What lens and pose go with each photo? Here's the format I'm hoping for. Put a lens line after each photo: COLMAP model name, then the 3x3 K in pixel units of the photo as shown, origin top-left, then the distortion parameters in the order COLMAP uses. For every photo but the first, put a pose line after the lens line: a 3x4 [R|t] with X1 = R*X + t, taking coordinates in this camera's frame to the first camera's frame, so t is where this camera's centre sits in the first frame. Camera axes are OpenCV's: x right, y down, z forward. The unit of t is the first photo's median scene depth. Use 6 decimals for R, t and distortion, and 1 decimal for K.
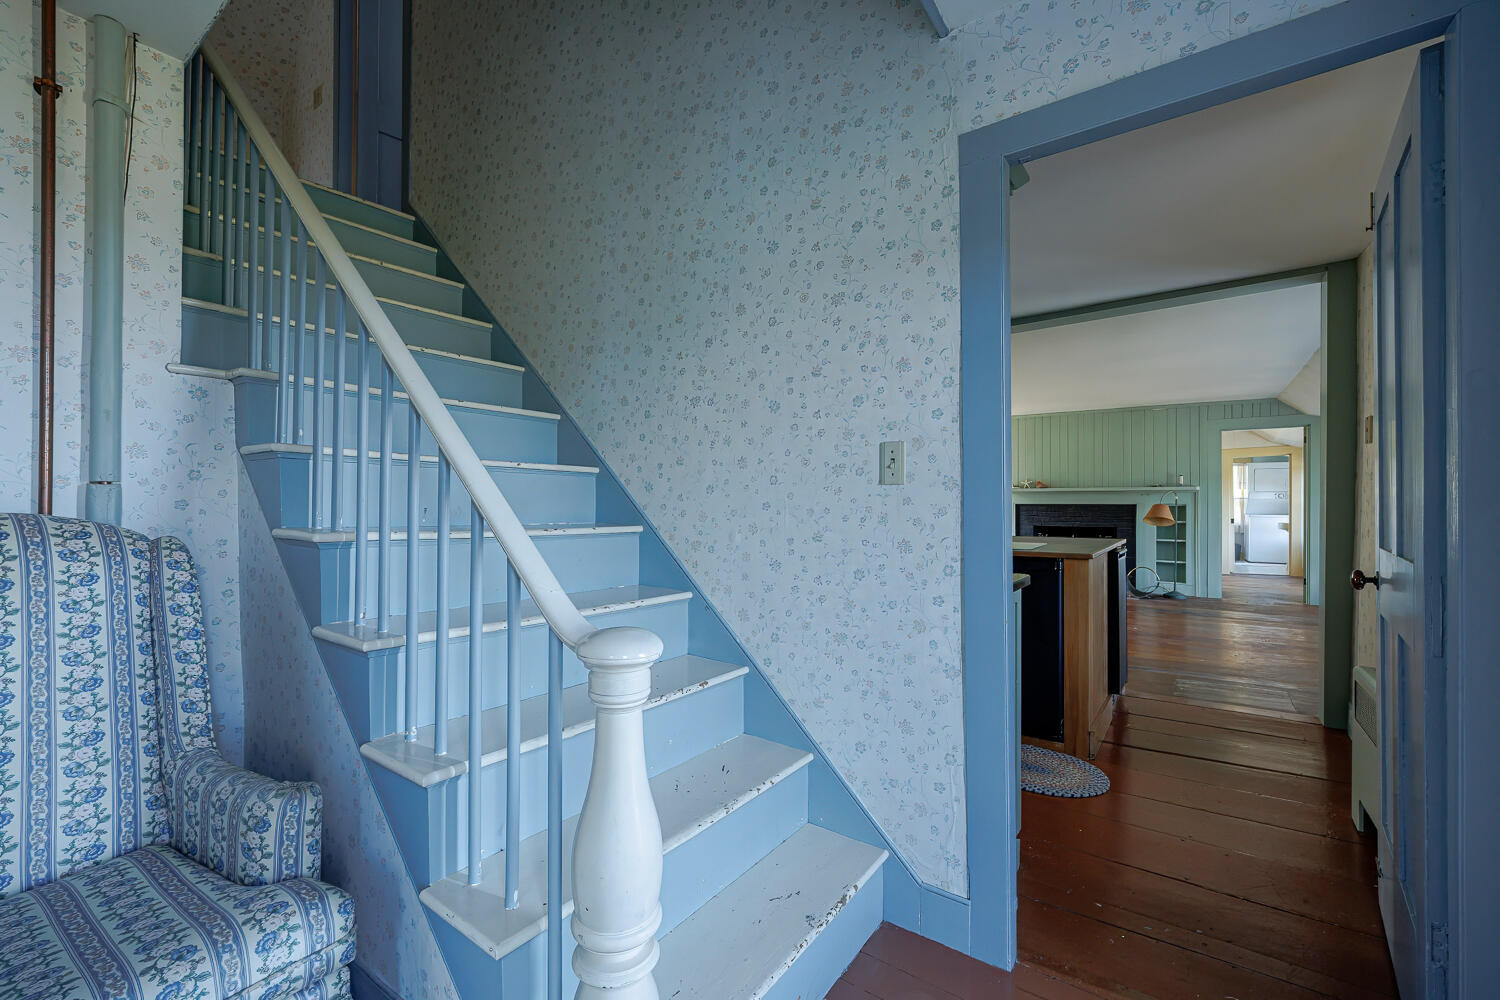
lens RADIAL K [[614.2, 0, 746.9], [0, 614.2, 497.2], [0, 0, 1]] dist [-0.016990, -0.000224]
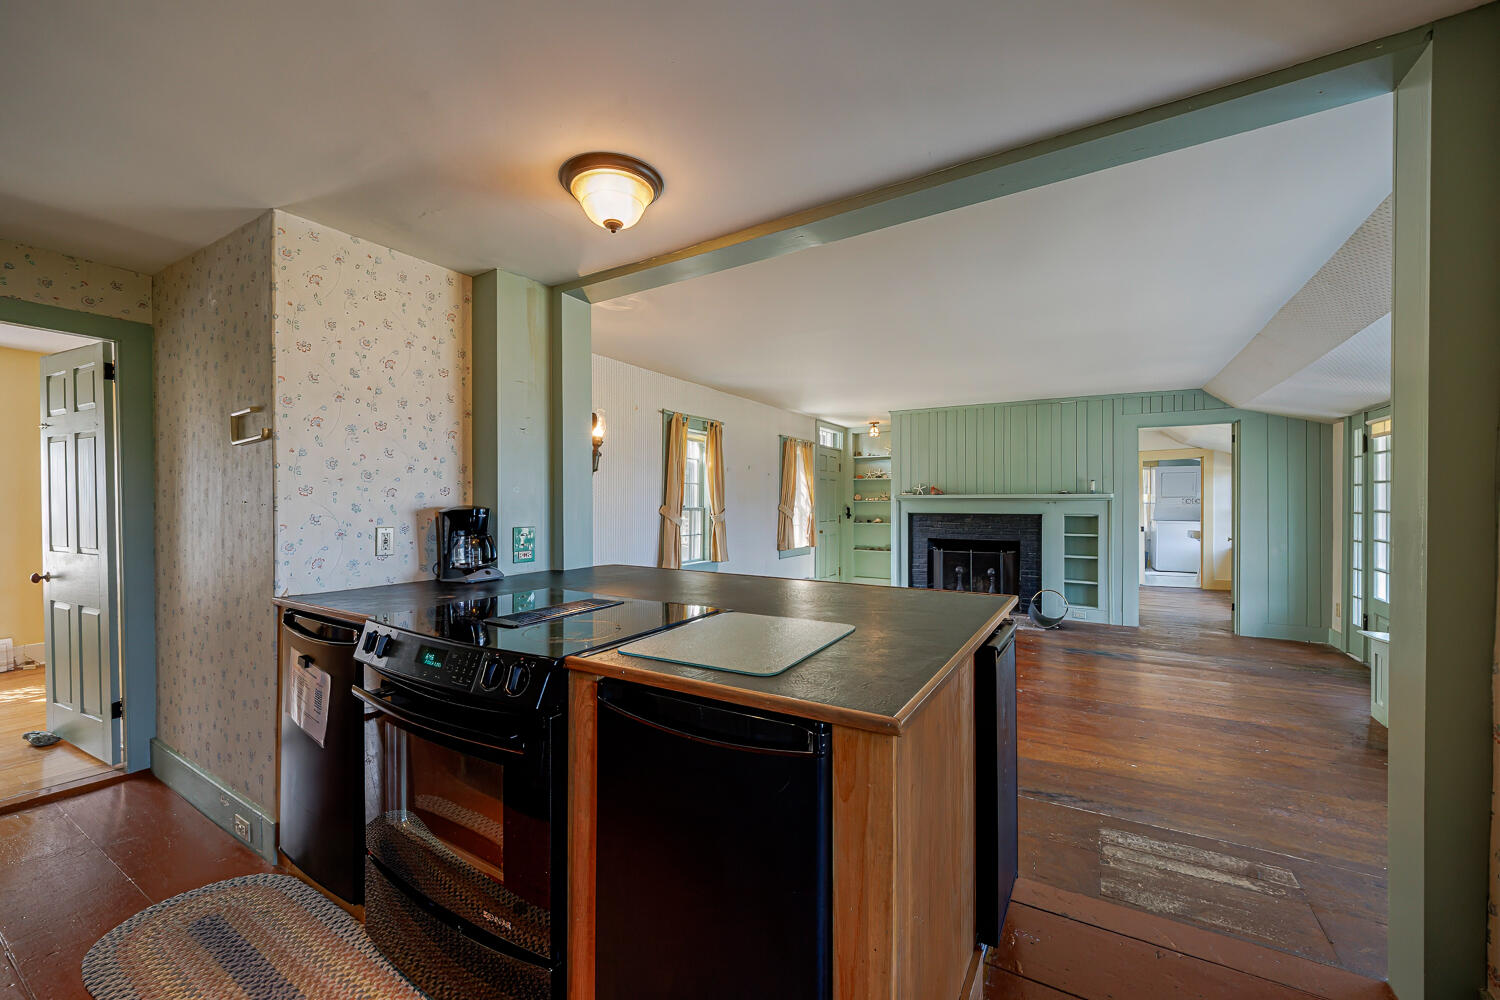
lens RADIAL K [[591.0, 0, 747.6], [0, 591.0, 500.7], [0, 0, 1]] dist [-0.003869, -0.000411]
pose [[0.994789, -0.000753, 0.101952, 0.150115], [0.000442, 0.999995, 0.003073, -0.009952], [-0.101954, -0.003012, 0.994785, 0.228710]]
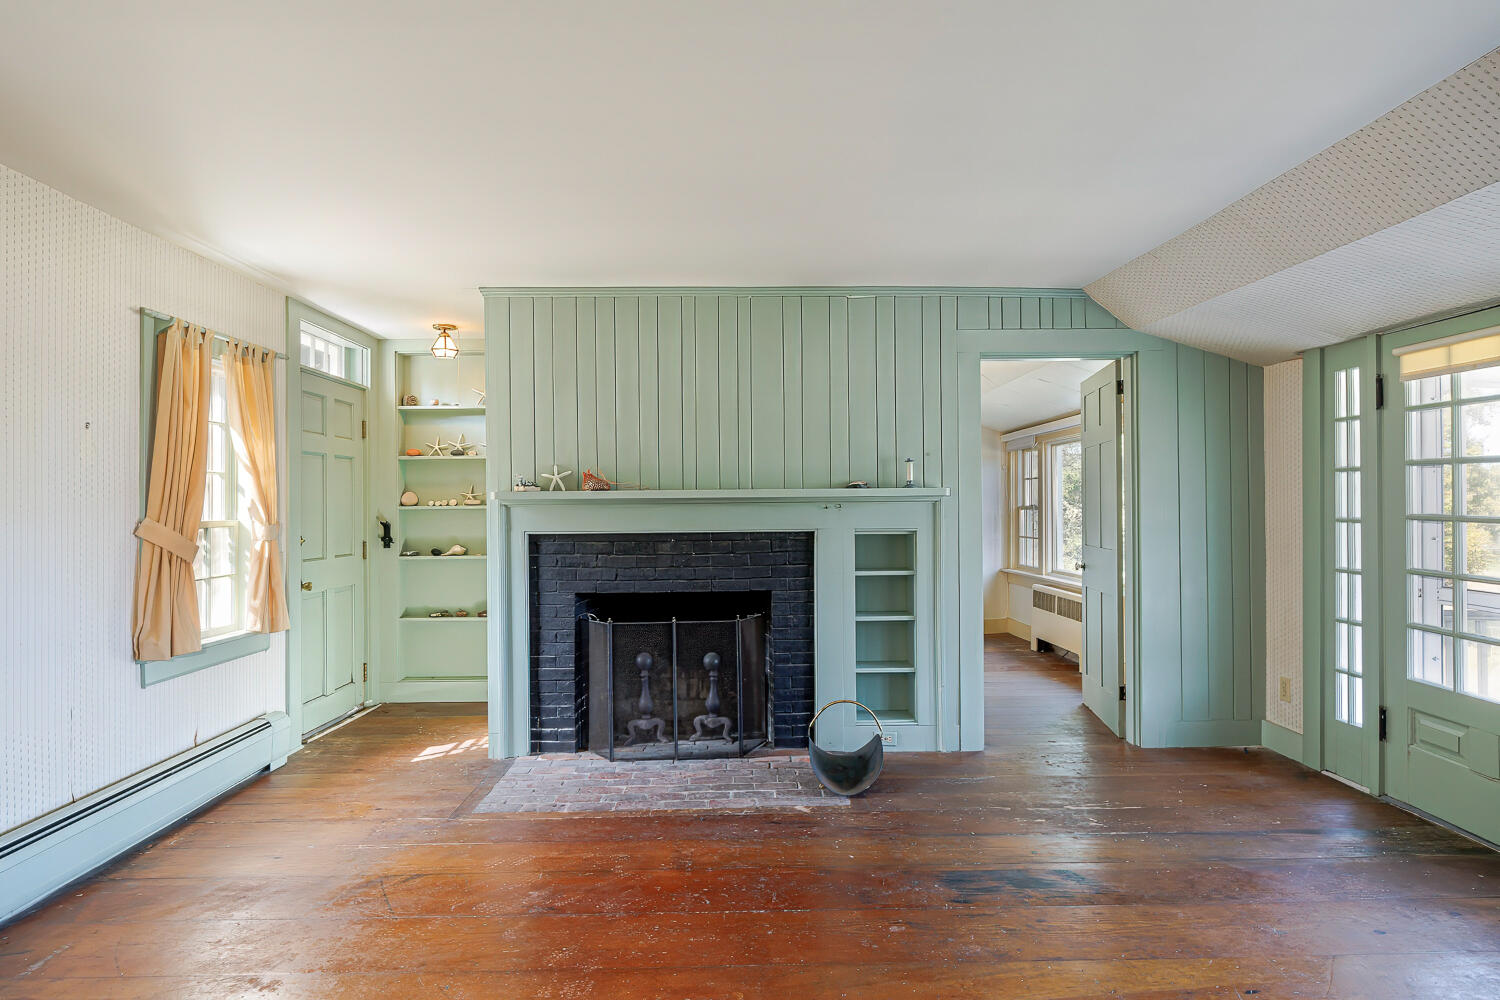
lens RADIAL K [[815.8, 0, 743.2], [0, 815.8, 504.5], [0, 0, 1]] dist [0.001787, -0.004992]
pose [[0.798487, -0.009260, 0.601941, 0.286637], [0.007674, 0.999957, 0.005203, -0.009337], [-0.601963, 0.000465, 0.798524, 0.615843]]
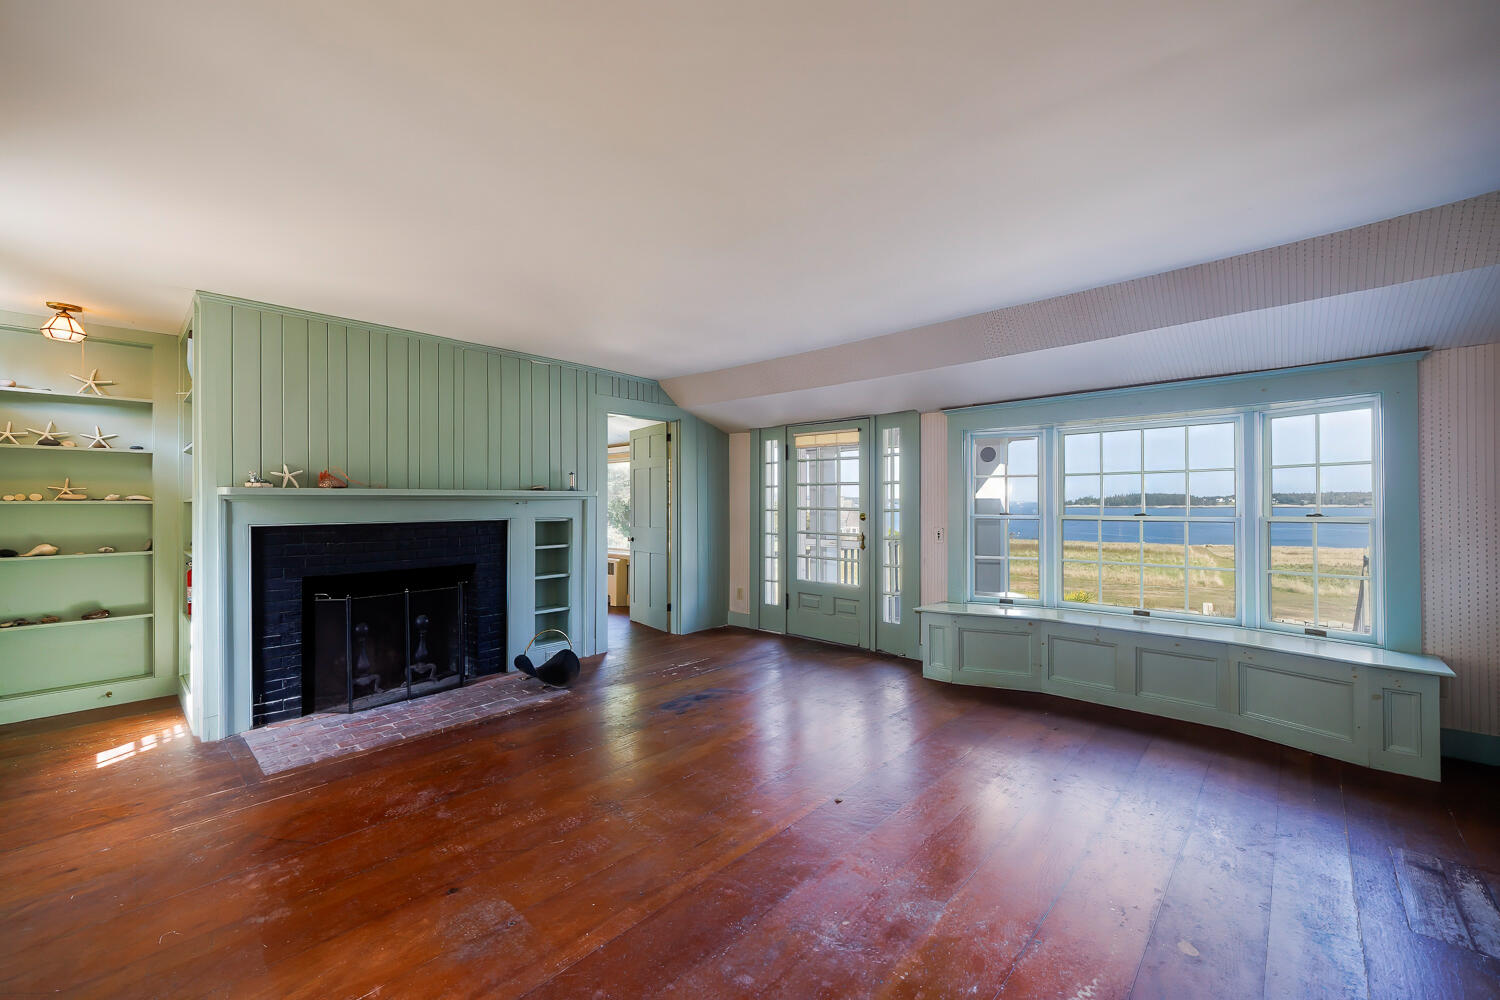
lens RADIAL K [[591.0, 0, 757.1], [0, 591.0, 502.1], [0, 0, 1]] dist [-0.003869, -0.000411]
pose [[0.101089, -0.003642, 0.994871, 0.110657], [-0.001297, 0.999992, 0.003793, -0.007848], [-0.994877, -0.001674, 0.101084, 0.727557]]
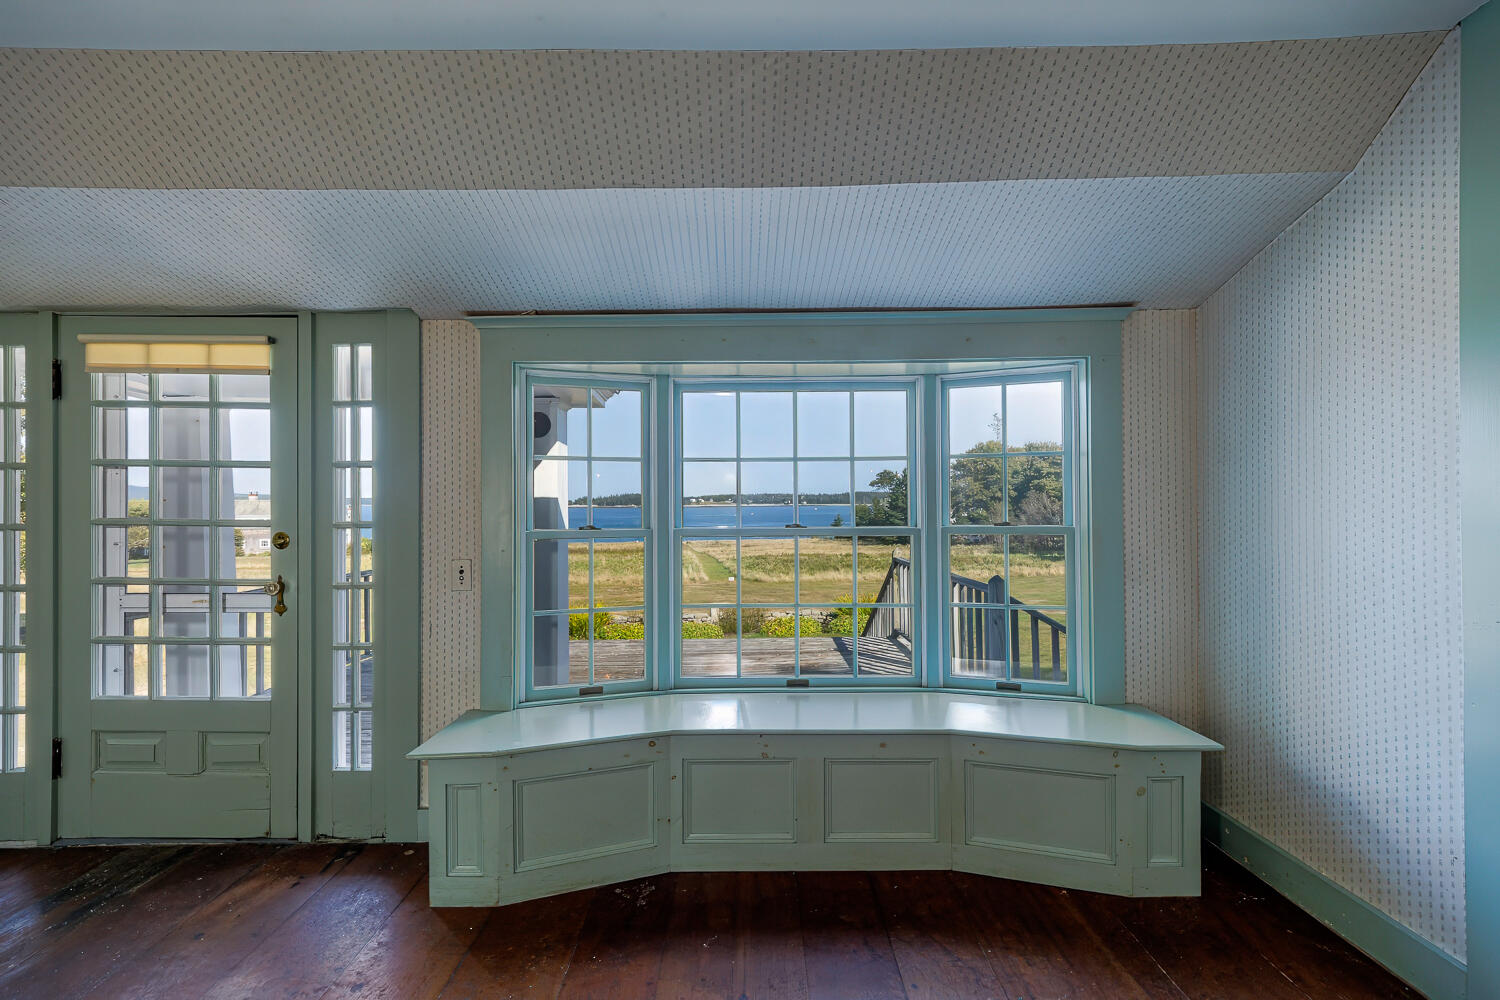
lens RADIAL K [[722.5, 0, 739.1], [0, 722.5, 498.6], [0, 0, 1]] dist [0.010482, 0.002185]
pose [[-0.576972, -0.003167, 0.816758, 0.360420], [-0.003803, 0.999992, 0.001191, -0.010569], [-0.816755, -0.002419, -0.576980, 0.698596]]
